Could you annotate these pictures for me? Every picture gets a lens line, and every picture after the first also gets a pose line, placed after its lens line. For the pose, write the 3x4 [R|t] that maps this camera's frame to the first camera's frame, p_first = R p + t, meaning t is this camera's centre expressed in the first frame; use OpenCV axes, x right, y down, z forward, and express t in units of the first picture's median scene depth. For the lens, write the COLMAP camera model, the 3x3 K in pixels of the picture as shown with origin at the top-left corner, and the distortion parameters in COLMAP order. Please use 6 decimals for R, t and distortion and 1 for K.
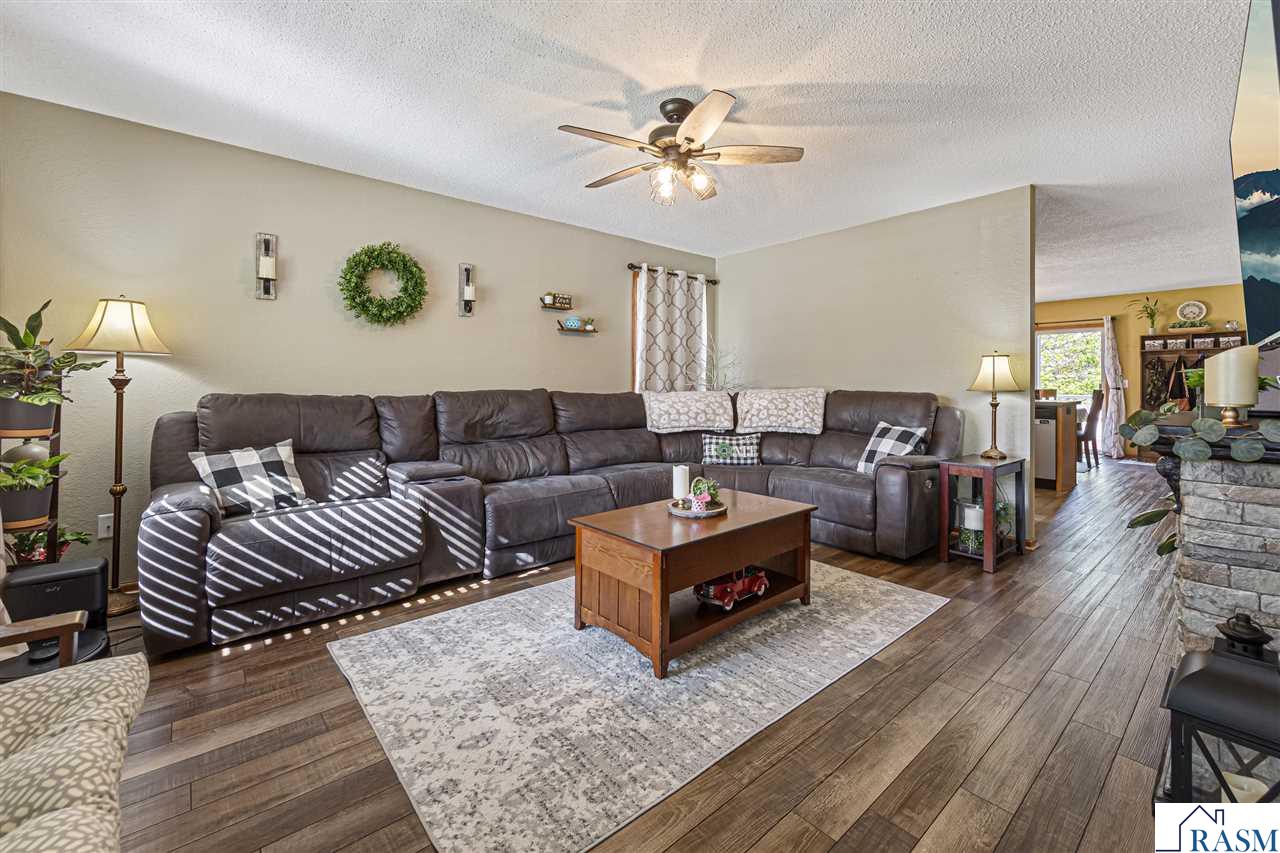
lens RADIAL K [[511.7, 0, 664.6], [0, 511.7, 382.9], [0, 0, 1]] dist [0.002717, -0.000512]
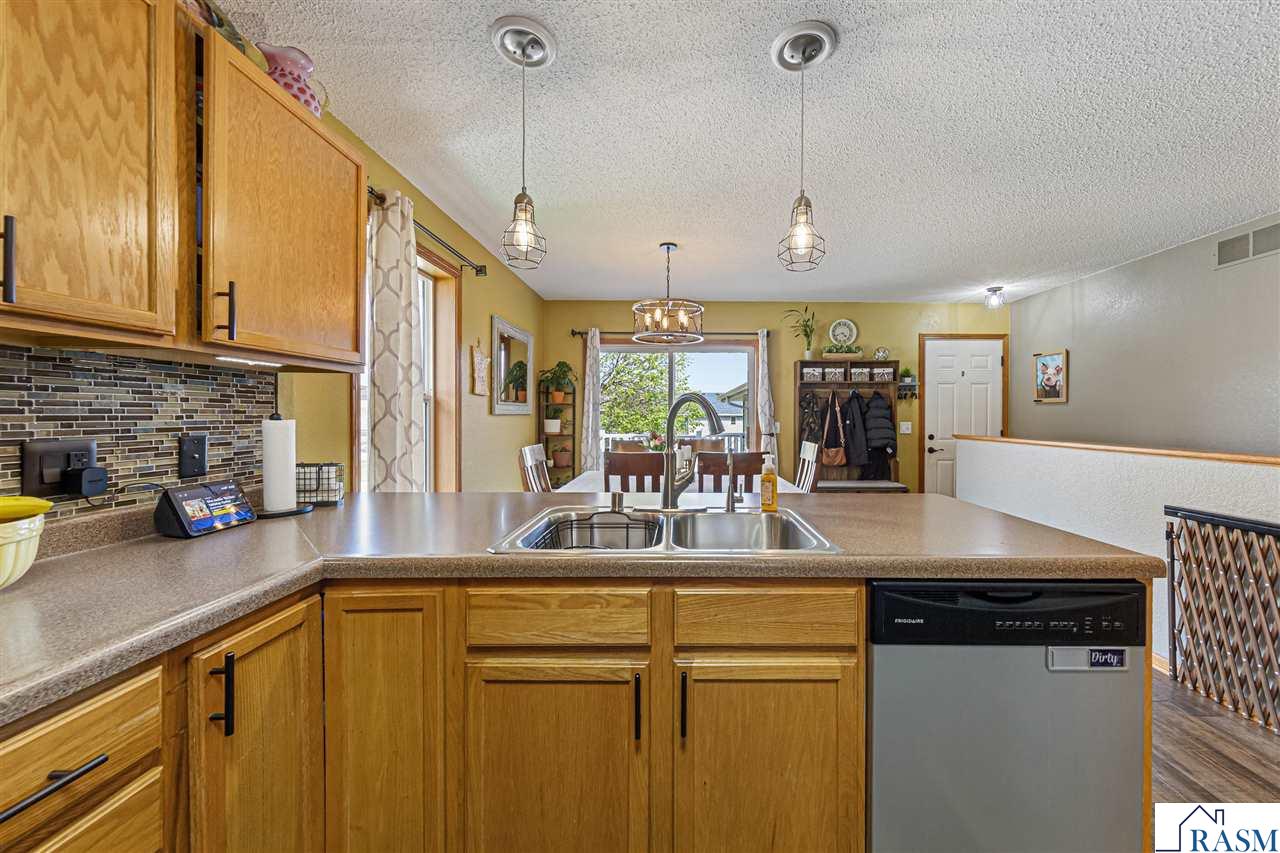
lens RADIAL K [[462.9, 0, 679.9], [0, 462.9, 421.7], [0, 0, 1]] dist [0.001831, -0.000230]
pose [[0.641255, -0.012144, 0.767232, 0.458902], [0.001273, 0.999890, 0.014762, -0.023390], [-0.767327, -0.008490, 0.641200, 0.993221]]
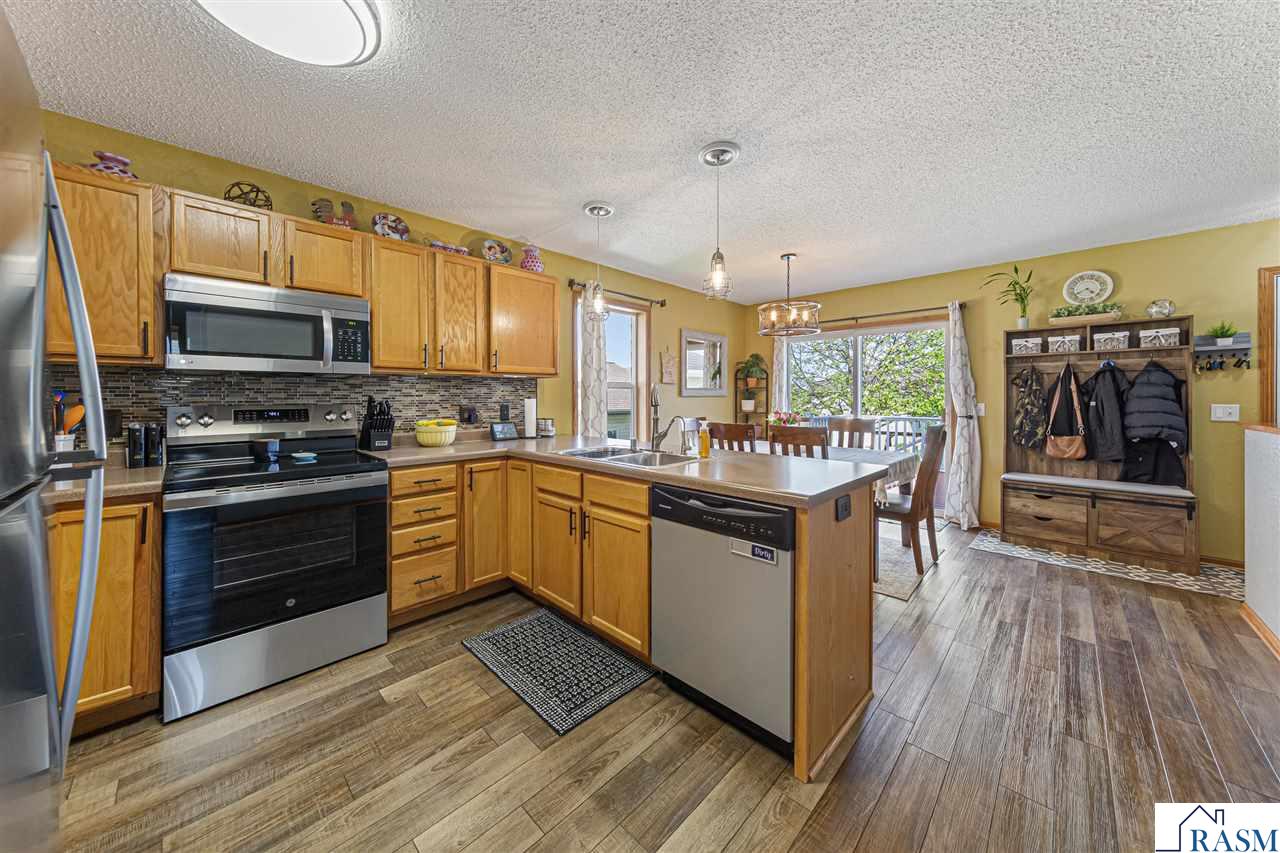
lens RADIAL K [[444.7, 0, 629.6], [0, 444.7, 401.2], [0, 0, 1]] dist [0.005635, -0.000216]
pose [[0.996926, -0.005558, 0.078156, 0.614522], [0.005018, 0.999962, 0.007102, -0.020960], [-0.078192, -0.006688, 0.996916, 0.702505]]
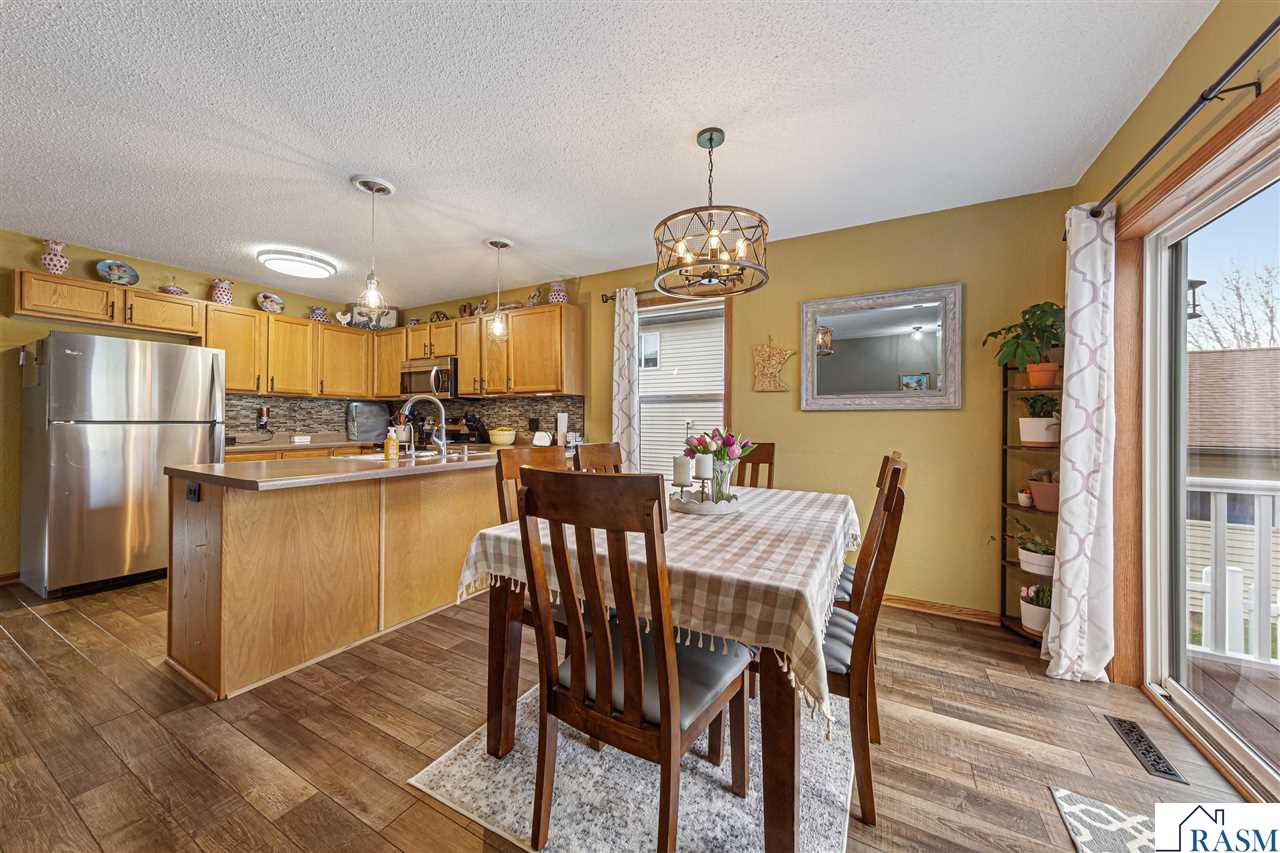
lens RADIAL K [[444.7, 0, 634.6], [0, 444.7, 423.4], [0, 0, 1]] dist [0.005635, -0.000216]
pose [[0.356396, 0.005790, -0.934317, 1.276253], [-0.008172, 0.999962, 0.003080, -0.006325], [0.934299, 0.006538, 0.356430, 1.214269]]
